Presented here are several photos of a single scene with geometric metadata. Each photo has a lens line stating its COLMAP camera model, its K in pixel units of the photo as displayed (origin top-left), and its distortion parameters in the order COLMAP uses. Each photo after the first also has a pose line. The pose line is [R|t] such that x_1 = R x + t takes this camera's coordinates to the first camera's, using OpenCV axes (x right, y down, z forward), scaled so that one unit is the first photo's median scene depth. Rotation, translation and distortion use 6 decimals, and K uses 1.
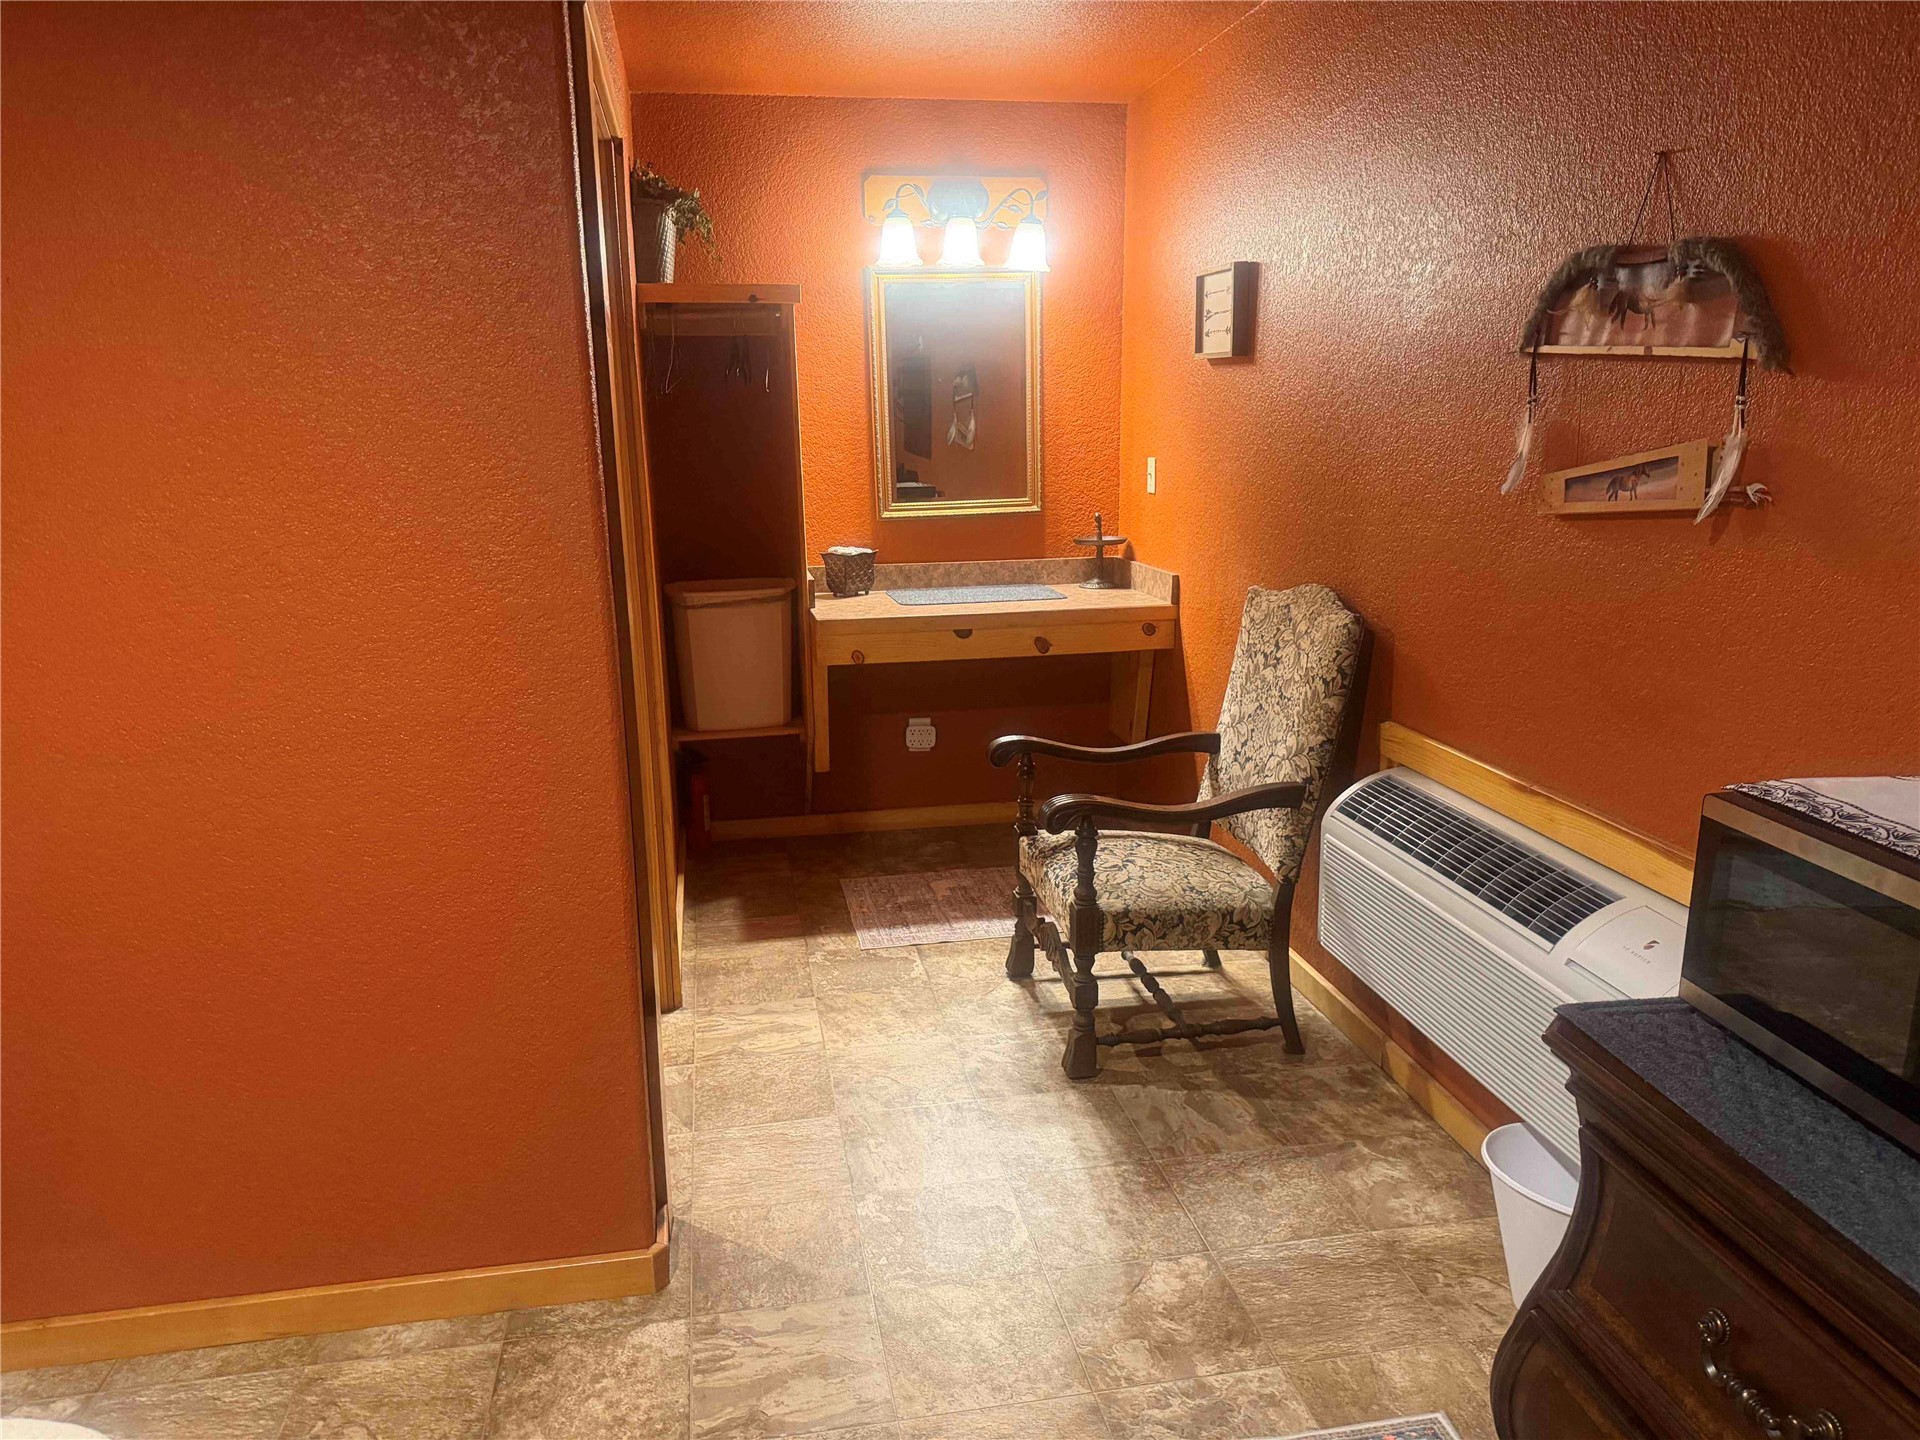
lens RADIAL K [[1356.3, 0, 957.2], [0, 1356.3, 743.7], [0, 0, 1]] dist [0.002401, -0.023907]
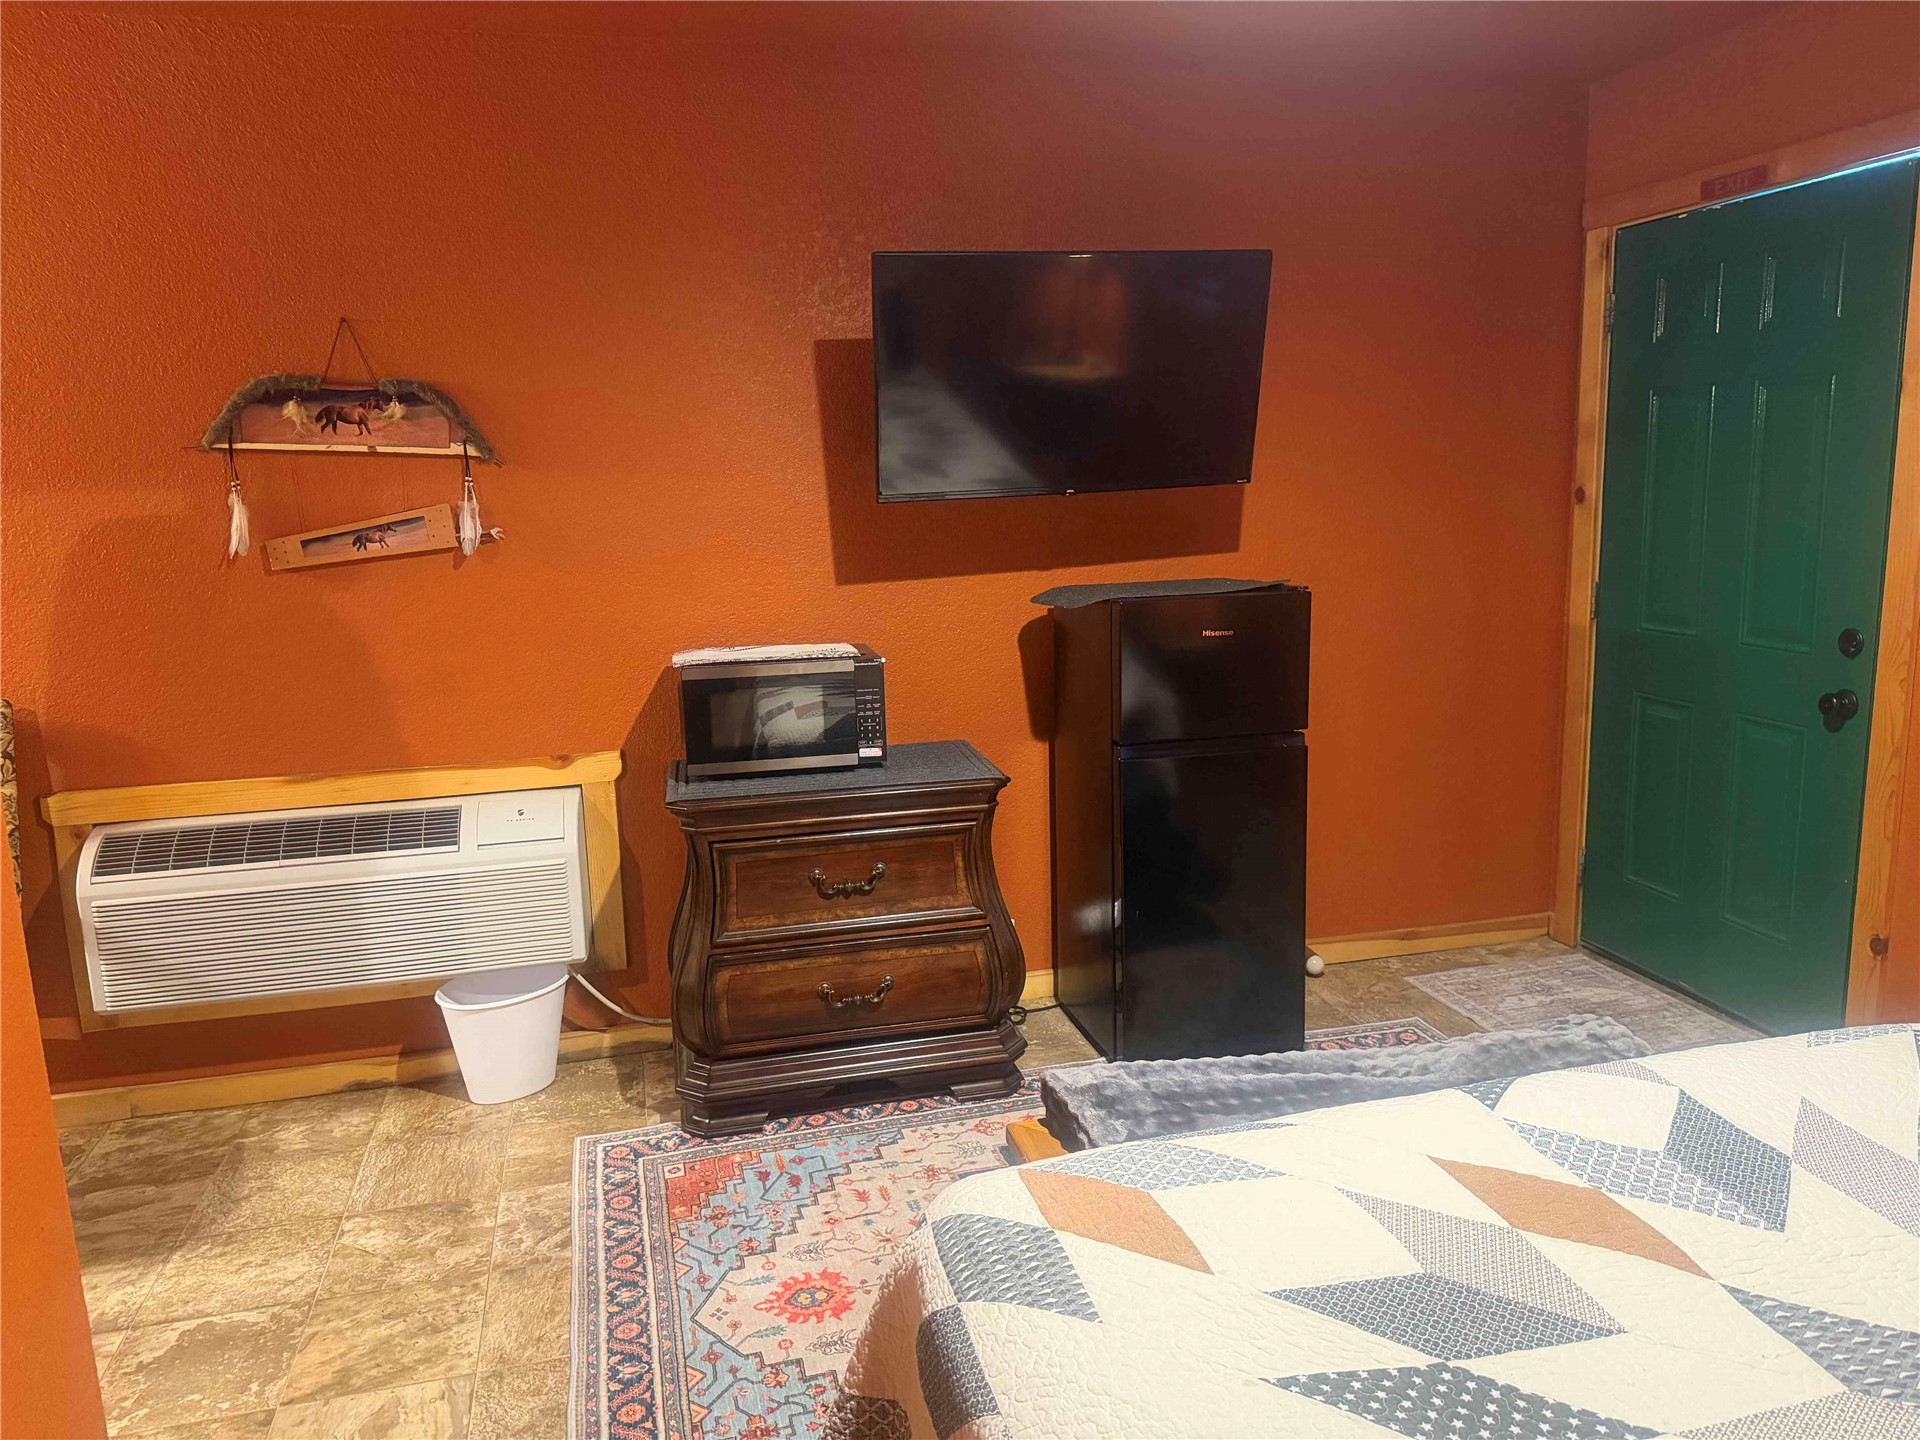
lens RADIAL K [[1340.0, 0, 960.0], [0, 1340.0, 720.0], [0, 0, 1]] dist [0.078019, -0.105745]
pose [[-0.057710, -0.172706, 0.983281, -0.980535], [0.267170, 0.946327, 0.181896, -0.098196], [-0.961920, 0.273200, -0.008470, 0.435074]]
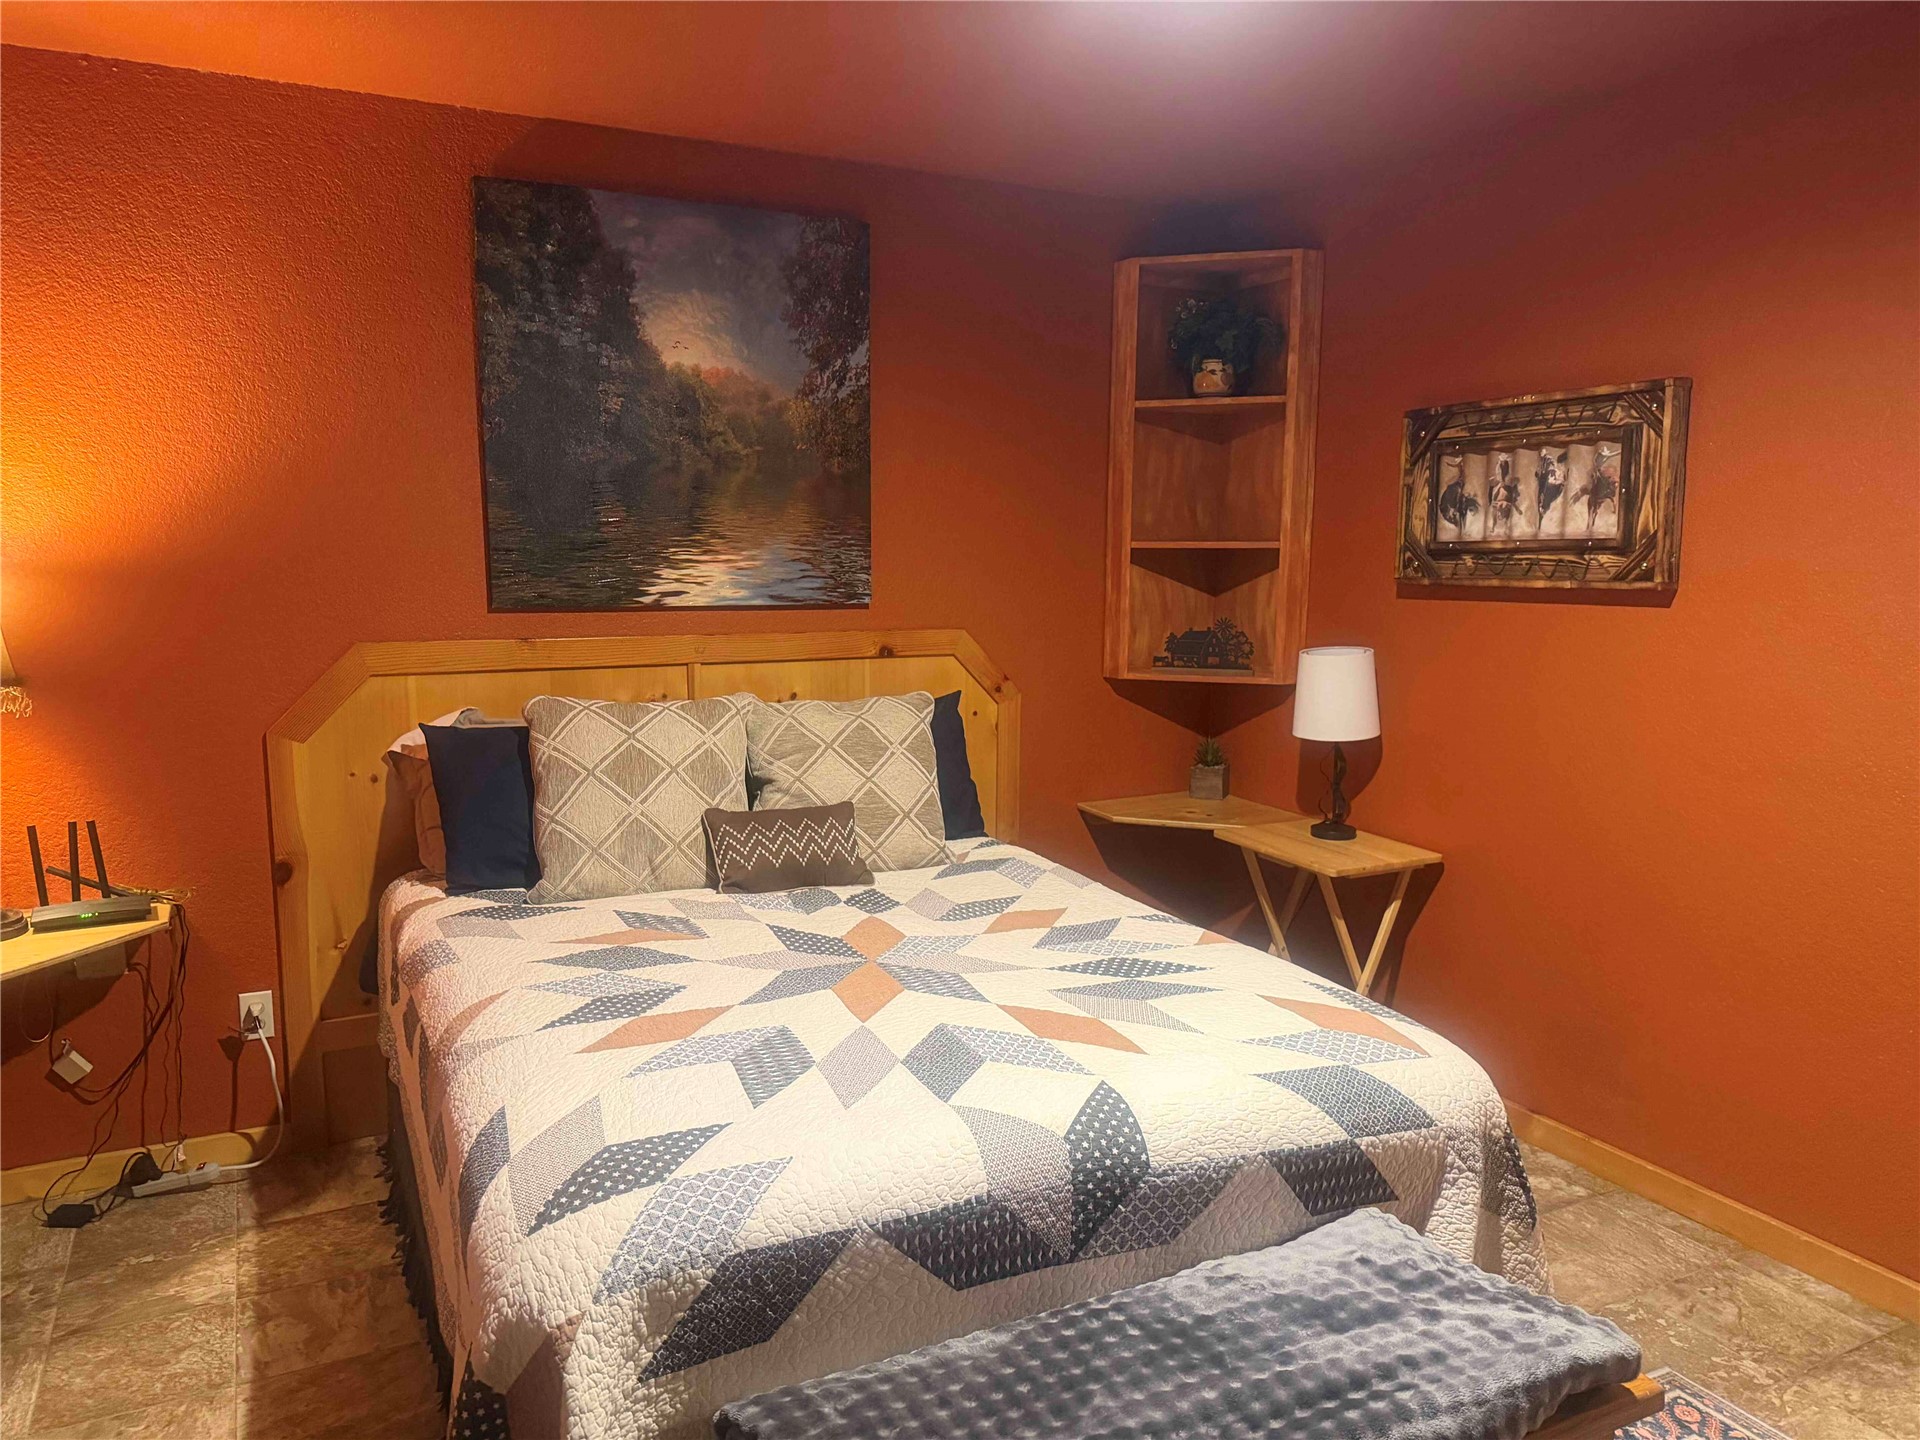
lens RADIAL K [[1356.3, 0, 957.2], [0, 1356.3, 743.7], [0, 0, 1]] dist [0.002401, -0.023907]
pose [[0.290511, 0.157468, -0.943826, 2.883156], [-0.236243, 0.967635, 0.088725, 0.273564], [0.927250, 0.197197, 0.318309, -1.278079]]
